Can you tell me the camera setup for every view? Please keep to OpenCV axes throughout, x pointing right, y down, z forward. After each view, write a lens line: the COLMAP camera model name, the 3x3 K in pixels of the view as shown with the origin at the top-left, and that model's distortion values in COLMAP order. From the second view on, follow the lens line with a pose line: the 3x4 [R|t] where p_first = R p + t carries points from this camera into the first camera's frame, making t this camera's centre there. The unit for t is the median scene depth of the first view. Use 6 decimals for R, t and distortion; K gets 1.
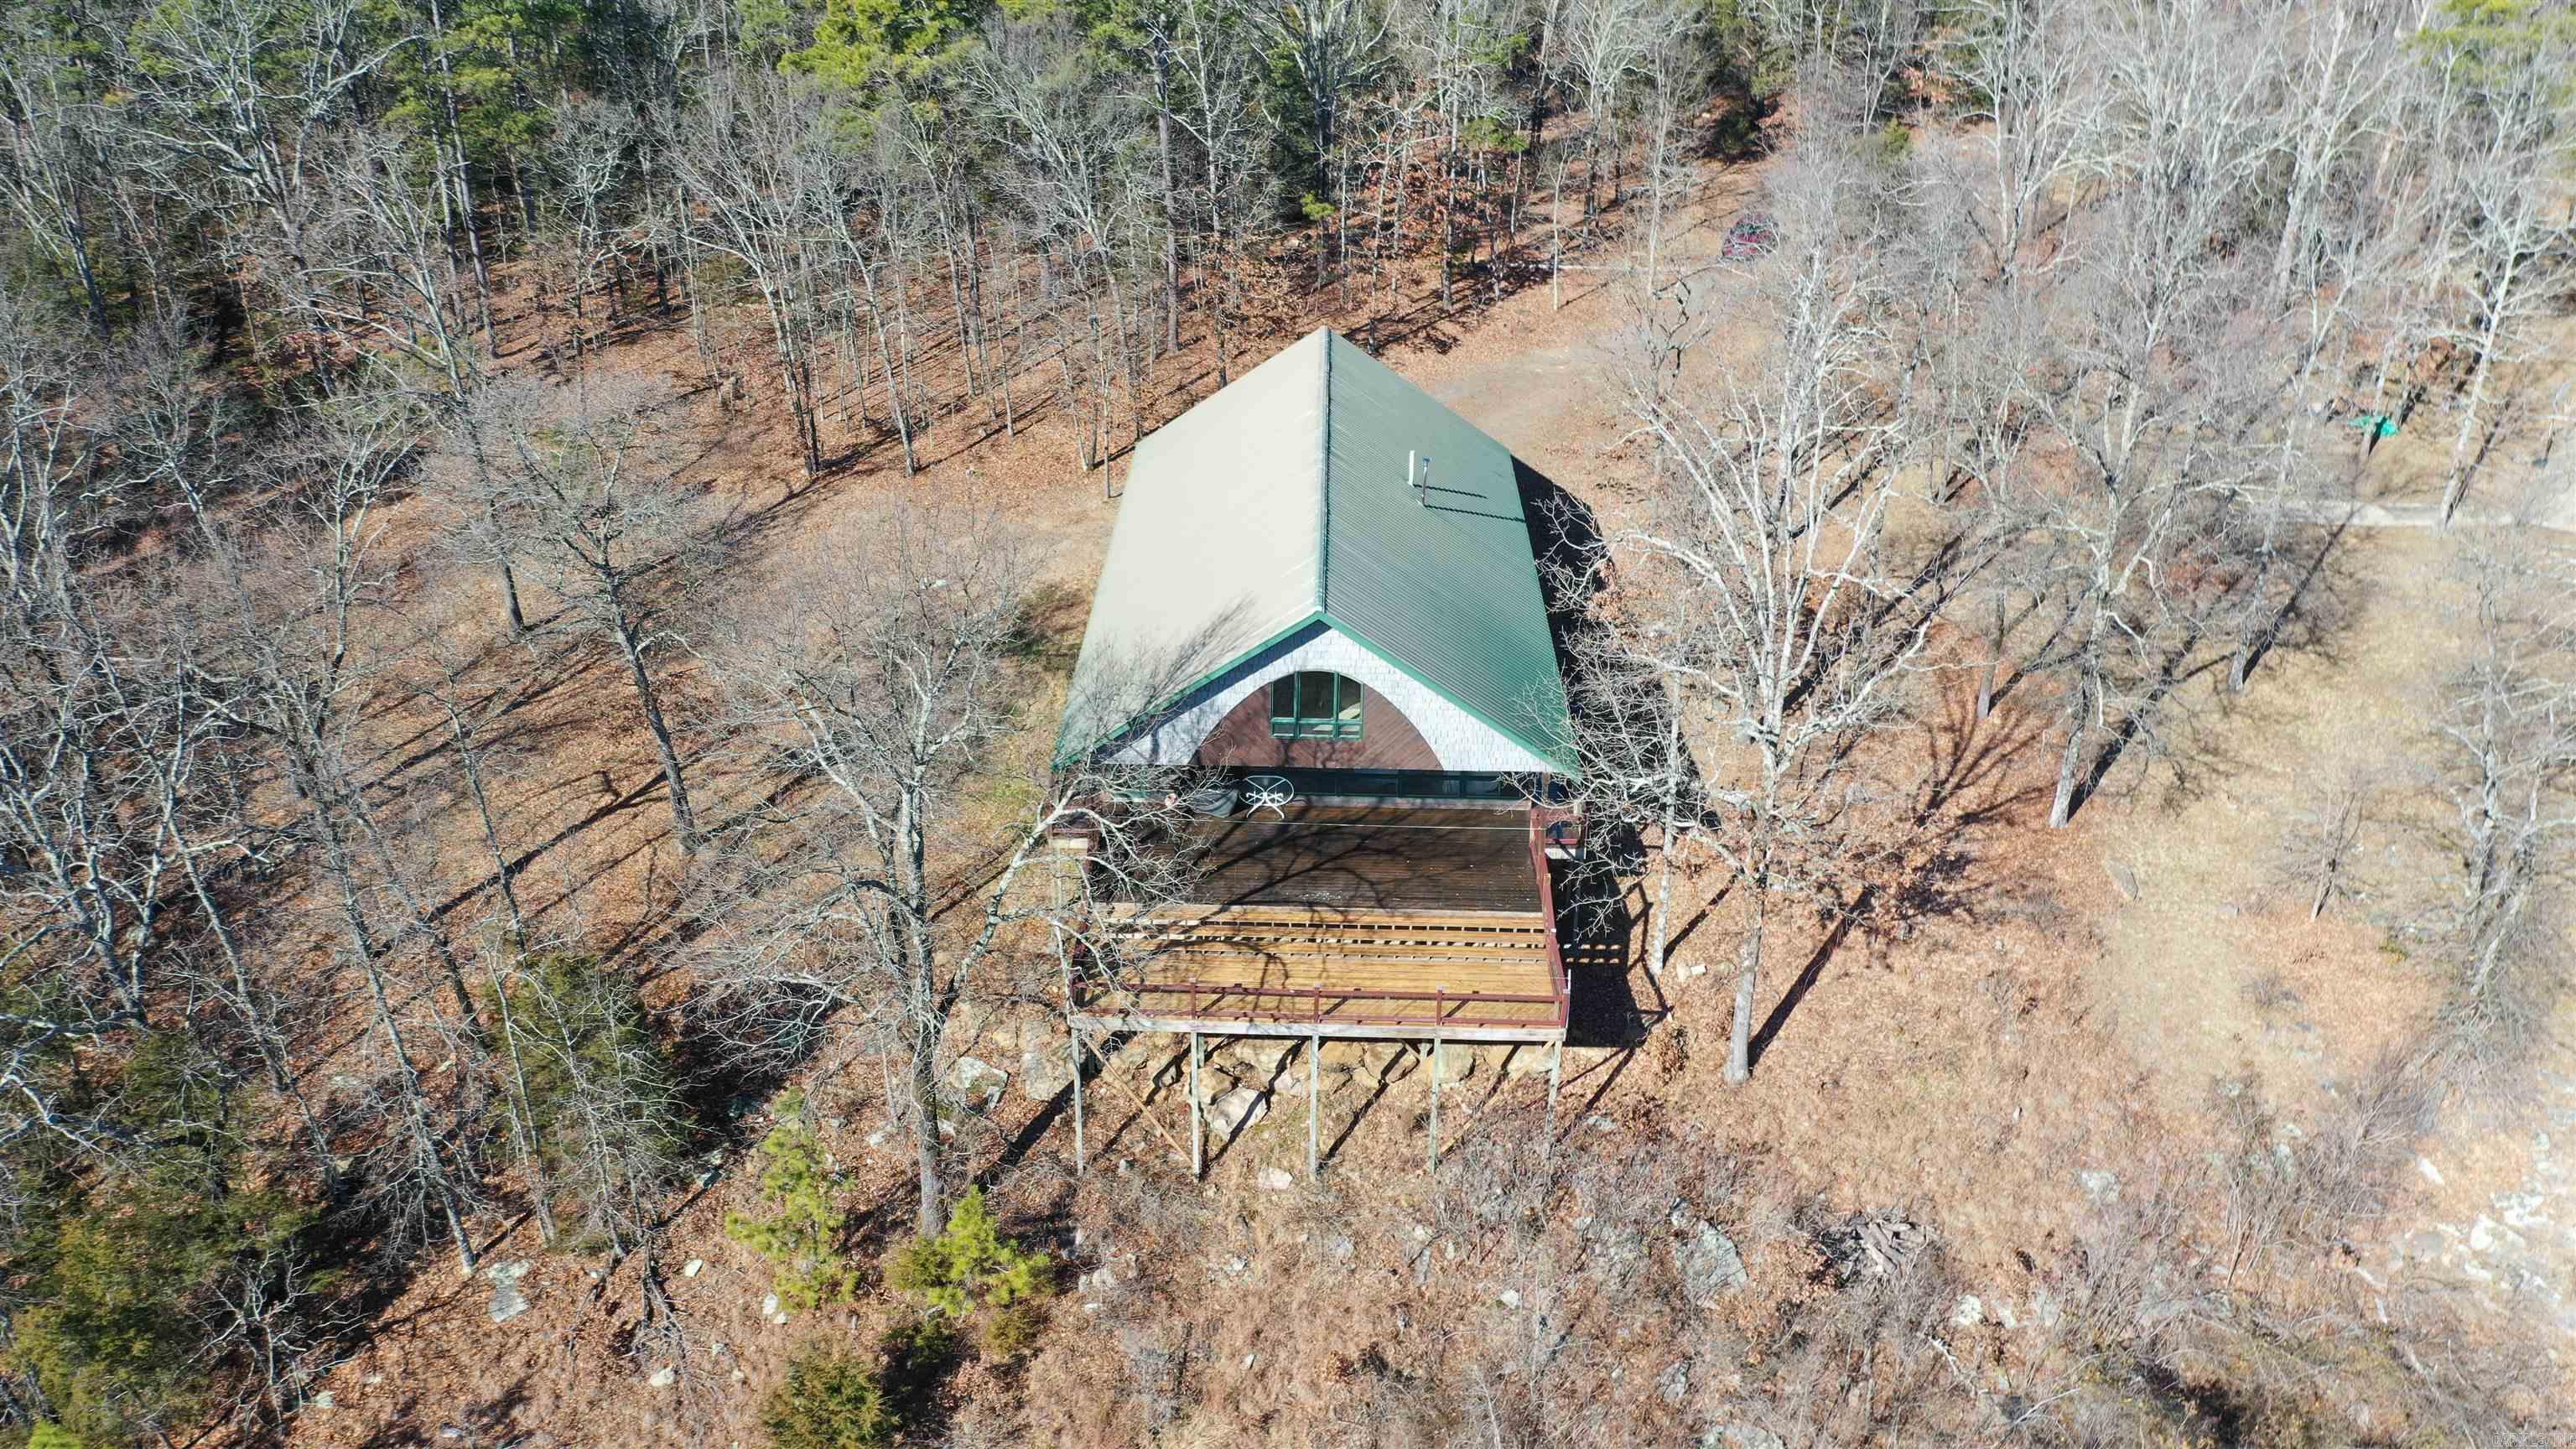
lens RADIAL K [[2022.0, 0, 1288.0], [0, 2022.0, 724.5], [0, 0, 1]] dist [-0.015349, 0.000406]
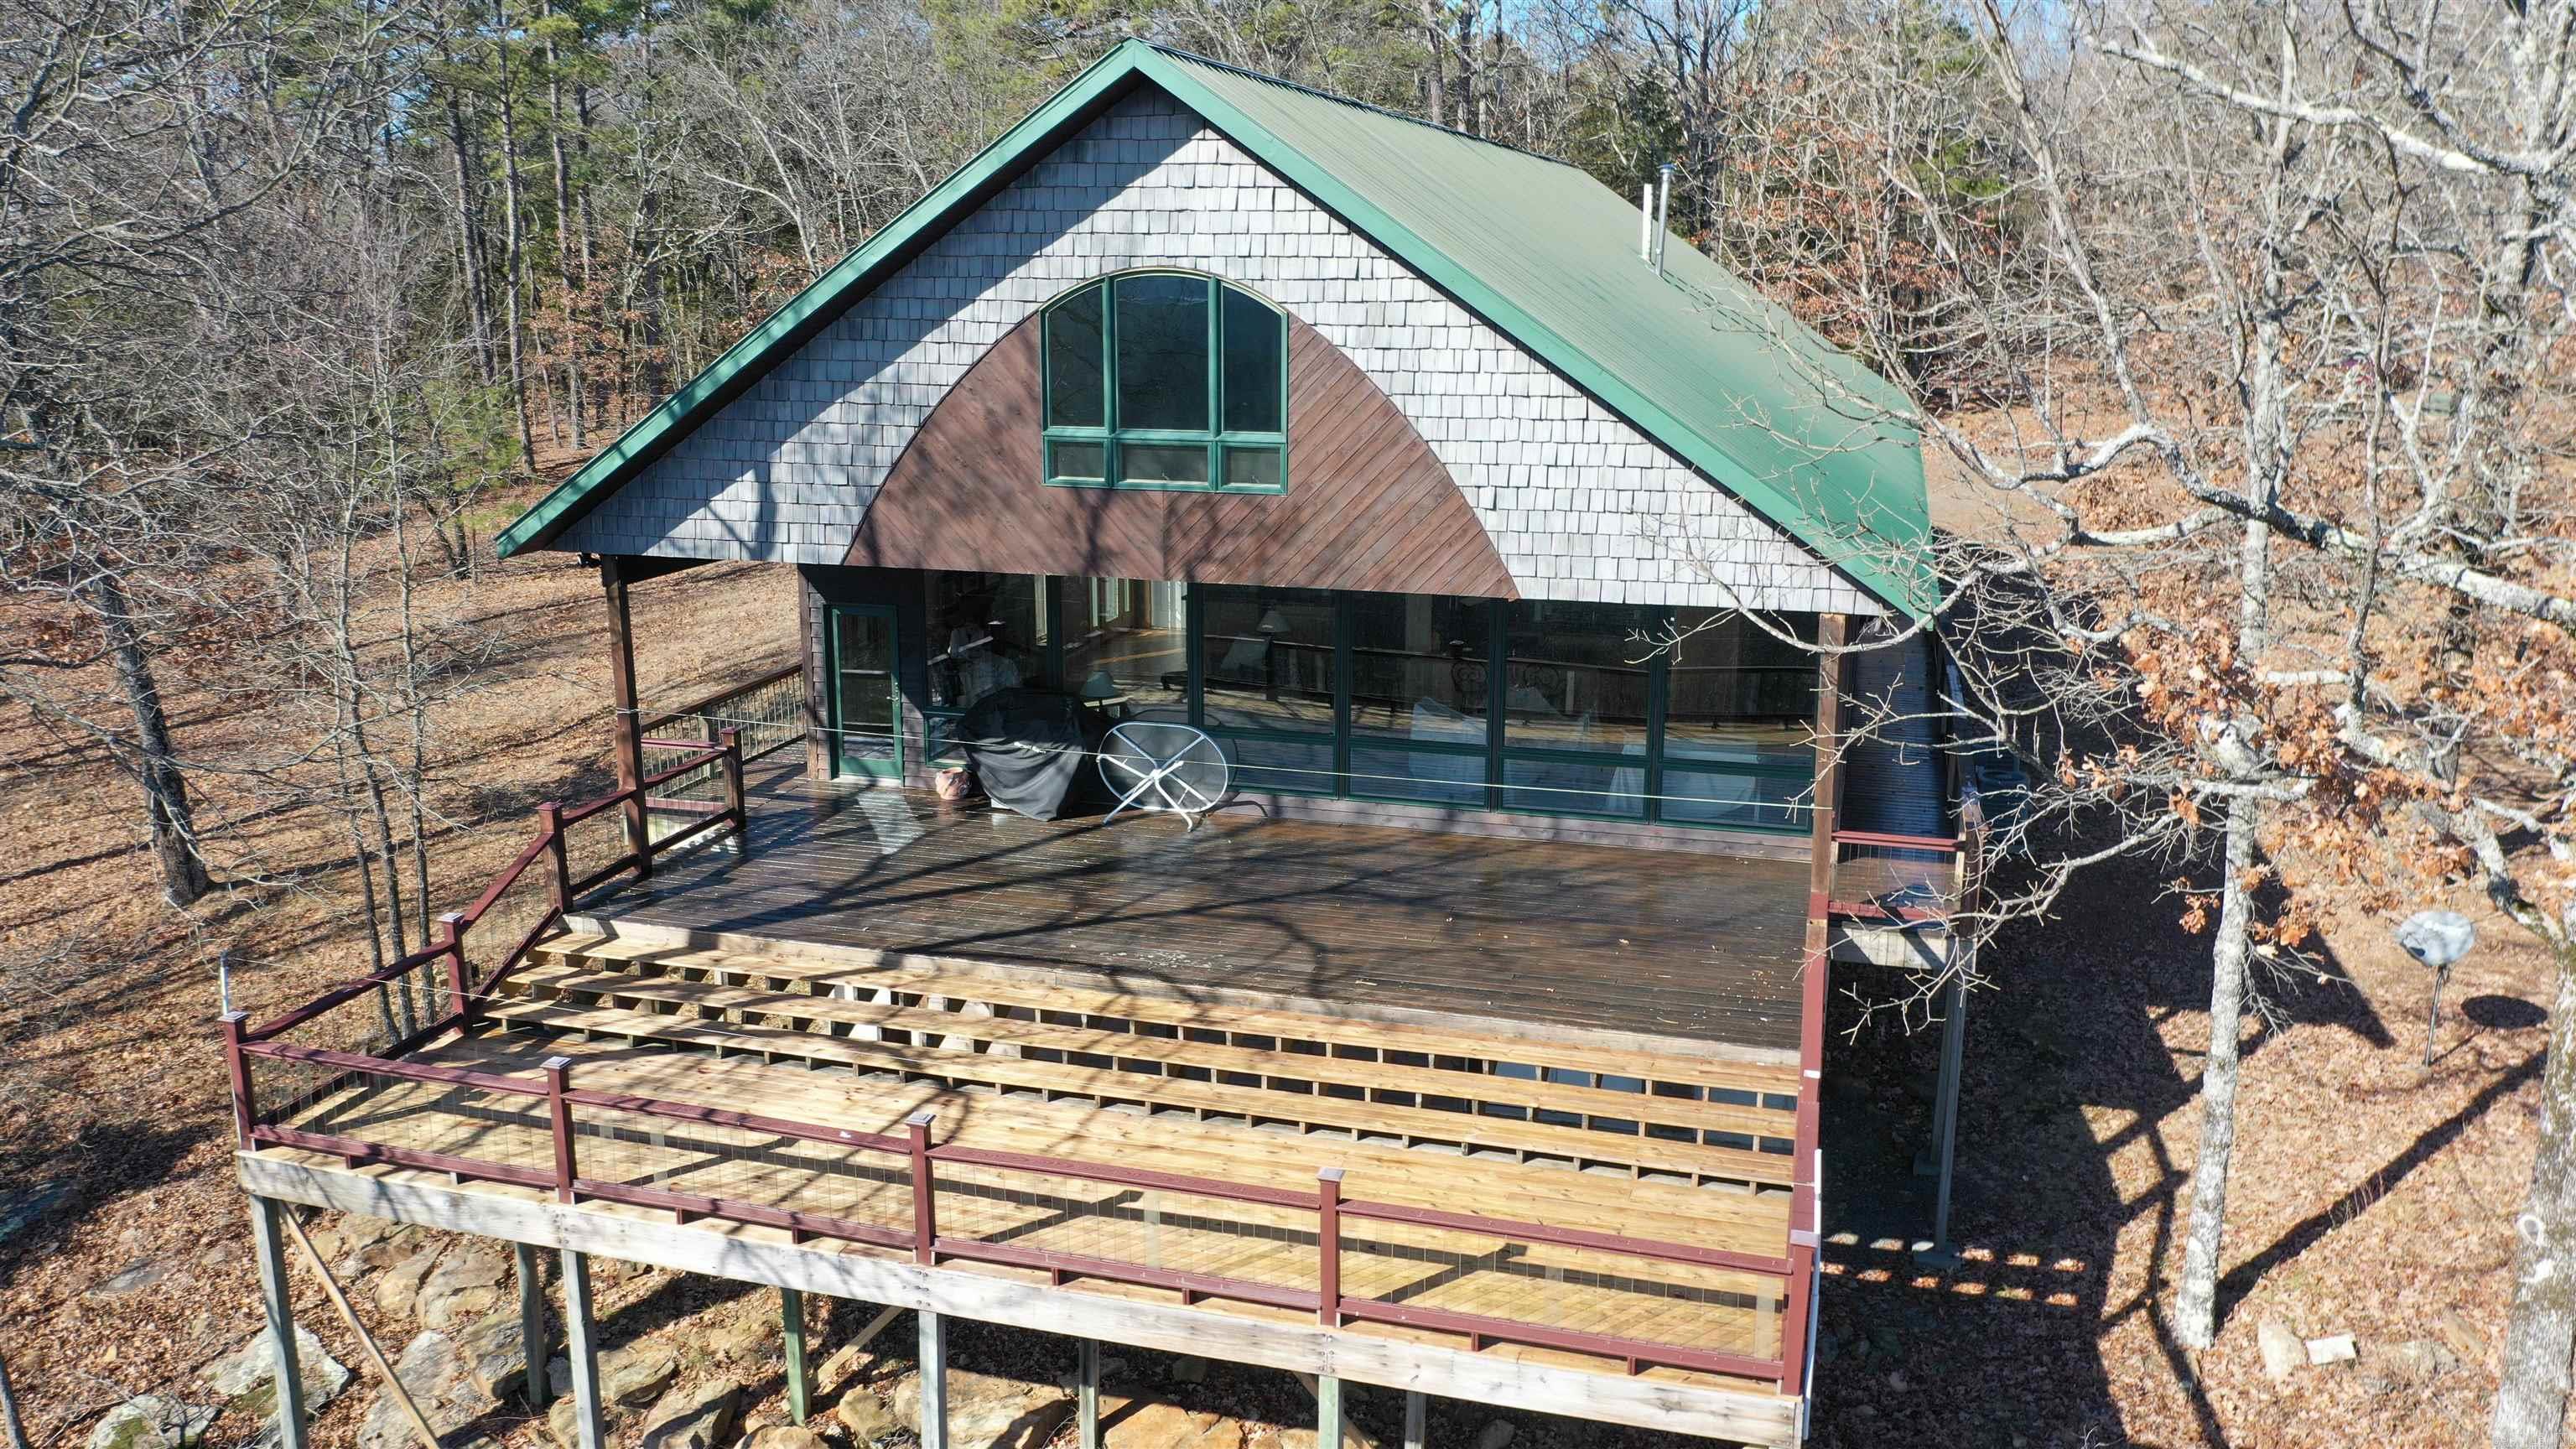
lens RADIAL K [[2022.0, 0, 1288.0], [0, 2022.0, 724.5], [0, 0, 1]] dist [-0.015349, 0.000406]
pose [[0.964960, 0.049169, -0.257748, 0.125603], [-0.111402, 0.966131, -0.232765, 0.124488], [0.237574, 0.253323, 0.937756, 0.663402]]
